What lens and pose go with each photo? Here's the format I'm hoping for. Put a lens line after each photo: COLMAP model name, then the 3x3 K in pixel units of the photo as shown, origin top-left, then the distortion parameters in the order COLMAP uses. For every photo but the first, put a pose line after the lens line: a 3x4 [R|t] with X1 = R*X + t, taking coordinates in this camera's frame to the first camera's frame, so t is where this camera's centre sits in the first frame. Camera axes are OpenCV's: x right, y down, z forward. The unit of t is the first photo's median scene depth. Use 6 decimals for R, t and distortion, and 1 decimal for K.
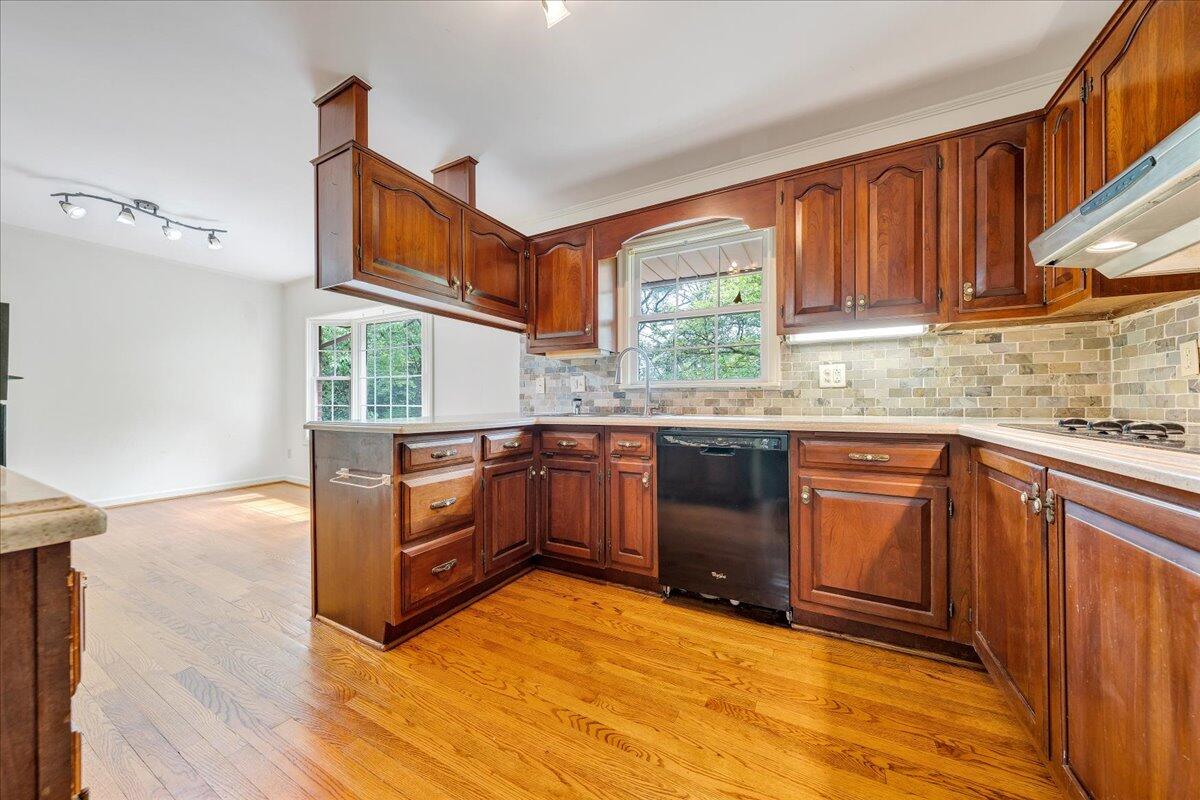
lens RADIAL K [[407.0, 0, 601.7], [0, 407.0, 404.6], [0, 0, 1]] dist [-0.001868, -0.000192]
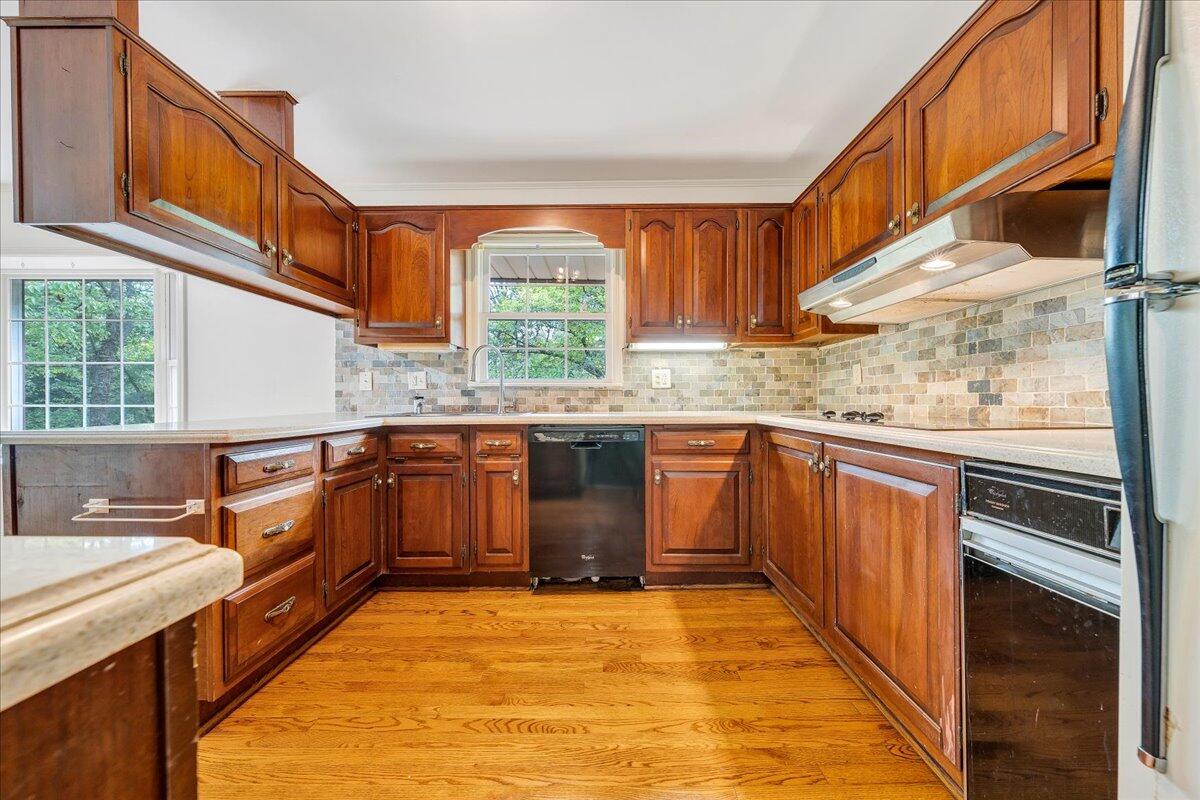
lens RADIAL K [[407.0, 0, 598.9], [0, 407.0, 404.3], [0, 0, 1]] dist [-0.001868, -0.000192]
pose [[0.882885, -0.005017, 0.469563, -0.212082], [0.003222, 0.999984, 0.004625, -0.000576], [-0.469578, -0.002570, 0.882887, 0.012048]]
